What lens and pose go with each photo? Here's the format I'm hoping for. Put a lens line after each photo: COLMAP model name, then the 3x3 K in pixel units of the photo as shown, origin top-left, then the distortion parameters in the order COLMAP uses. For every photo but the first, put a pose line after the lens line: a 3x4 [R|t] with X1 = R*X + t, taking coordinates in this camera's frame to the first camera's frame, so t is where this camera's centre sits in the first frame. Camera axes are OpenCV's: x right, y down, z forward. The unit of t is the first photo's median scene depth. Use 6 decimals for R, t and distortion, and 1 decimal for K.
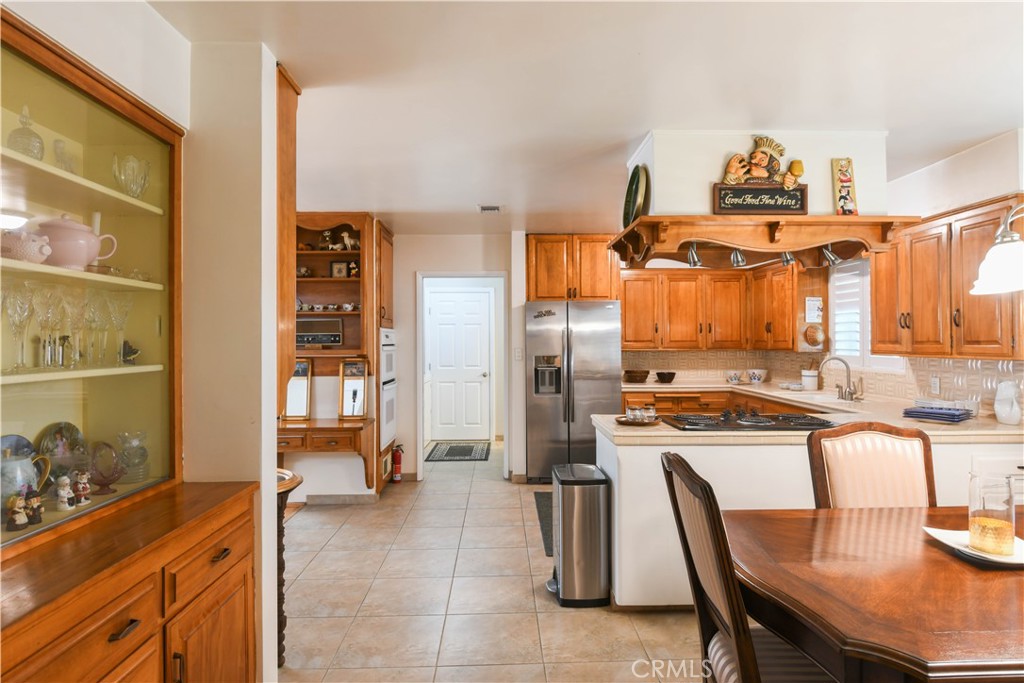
lens RADIAL K [[572.2, 0, 515.3], [0, 572.2, 335.4], [0, 0, 1]] dist [0.000673, -0.014201]
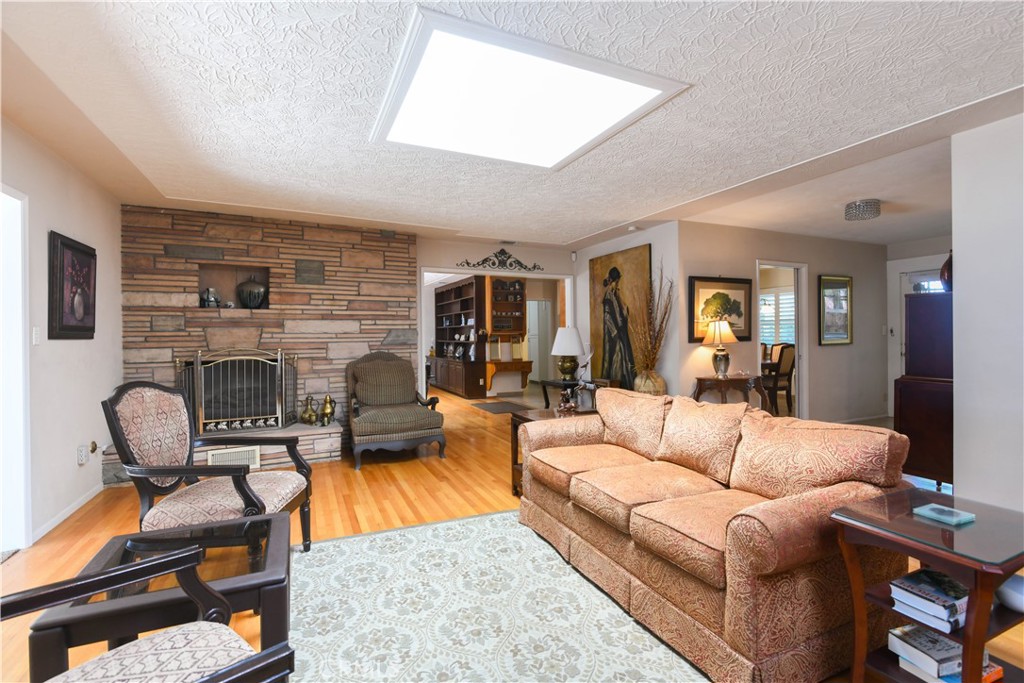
lens RADIAL K [[467.8, 0, 513.6], [0, 467.8, 336.0], [0, 0, 1]] dist [-0.012722, -0.001043]
pose [[0.920982, -0.003680, 0.389587, -1.116333], [0.000342, 0.999963, 0.008638, 0.027595], [-0.389605, -0.007822, 0.920949, -0.849709]]
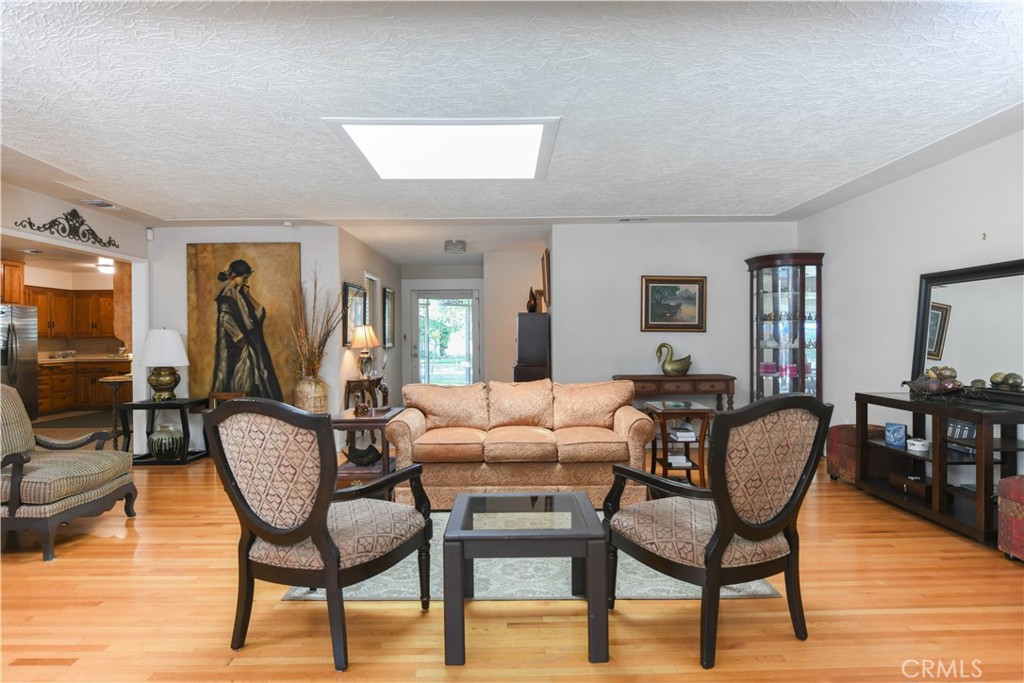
lens RADIAL K [[608.4, 0, 506.3], [0, 608.4, 336.4], [0, 0, 1]] dist [-0.008539, -0.002509]
pose [[0.027838, 0.005287, 0.999598, -1.760361], [-0.001446, 0.999985, -0.005249, 0.035559], [-0.999611, -0.001299, 0.027845, -0.441451]]
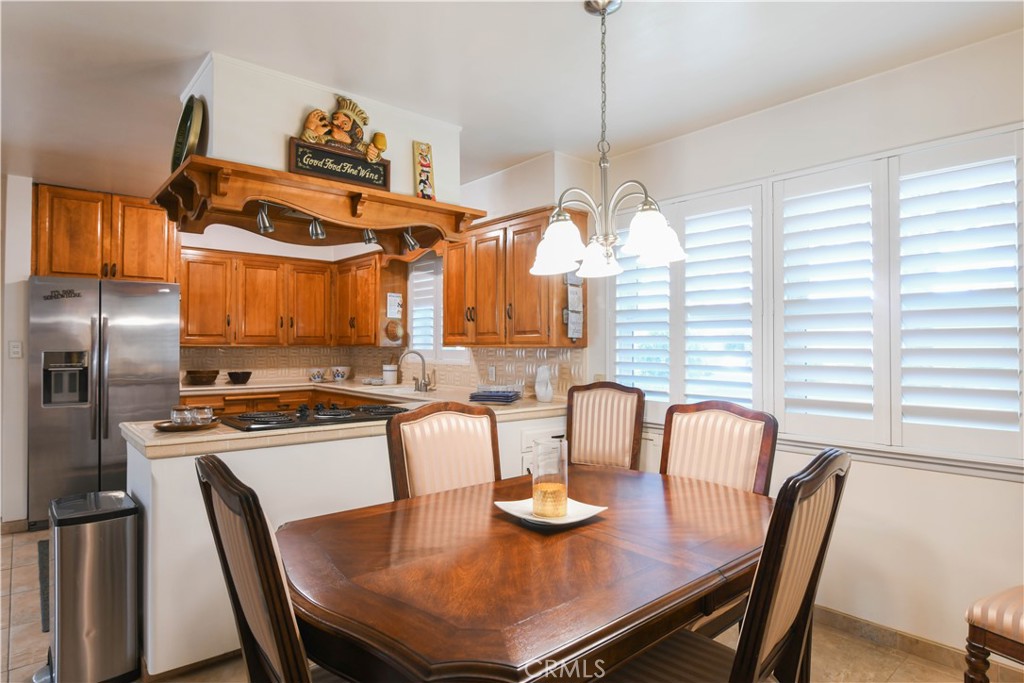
lens RADIAL K [[572.2, 0, 515.3], [0, 572.2, 335.4], [0, 0, 1]] dist [0.000673, -0.014201]
pose [[0.771392, 0.015812, 0.636164, 0.042225], [-0.008755, 0.999860, -0.014235, 0.023707], [-0.636300, 0.005411, 0.771423, 0.080339]]
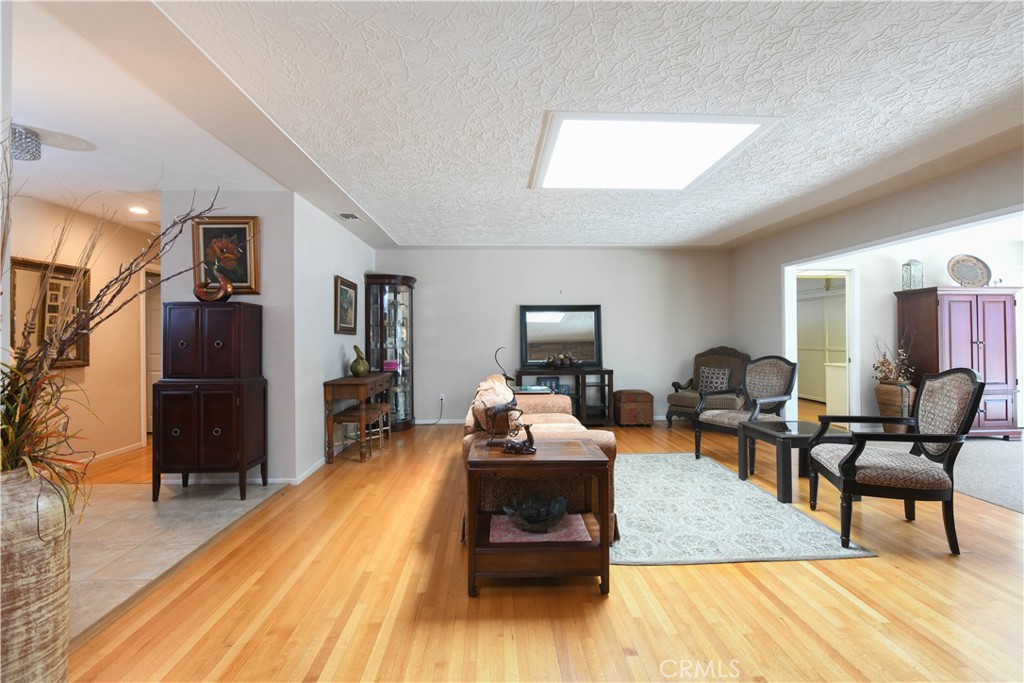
lens RADIAL K [[467.8, 0, 513.6], [0, 467.8, 336.0], [0, 0, 1]] dist [-0.012722, -0.001043]
pose [[-0.999860, 0.010969, -0.012631, -0.717348], [0.011119, 0.999868, -0.011869, 0.040207], [0.012499, -0.012007, -0.999850, 0.339864]]
